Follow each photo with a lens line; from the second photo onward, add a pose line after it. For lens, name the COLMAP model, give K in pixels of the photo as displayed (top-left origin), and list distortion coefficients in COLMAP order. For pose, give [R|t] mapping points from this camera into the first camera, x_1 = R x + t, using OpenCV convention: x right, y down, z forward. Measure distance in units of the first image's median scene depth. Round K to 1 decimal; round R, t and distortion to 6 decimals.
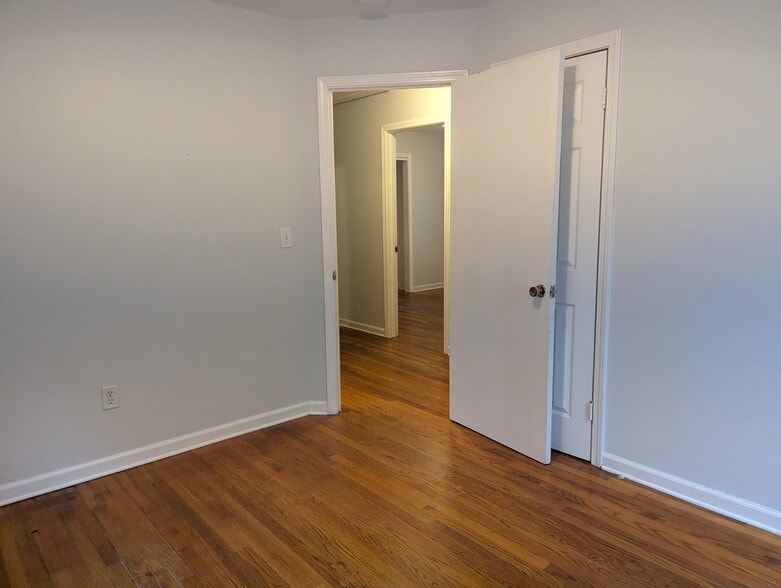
lens RADIAL K [[556.5, 0, 380.2], [0, 556.5, 292.6], [0, 0, 1]] dist [0.035532, -0.004412]
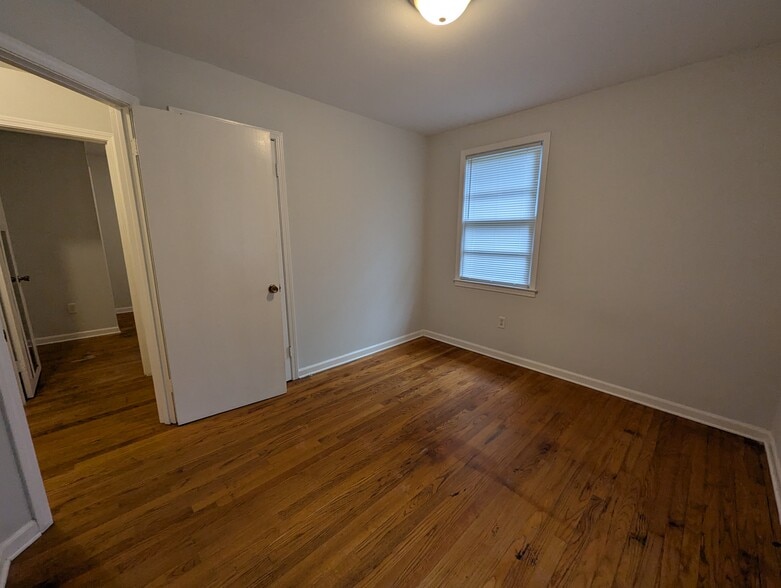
lens RADIAL K [[319.6, 0, 395.8], [0, 319.6, 297.2], [0, 0, 1]] dist [-0.000522, 0.000002]
pose [[-0.090671, -0.181019, 0.979291, -0.630007], [0.147007, 0.970136, 0.192938, -0.102736], [-0.984971, 0.161457, -0.061352, 0.737084]]
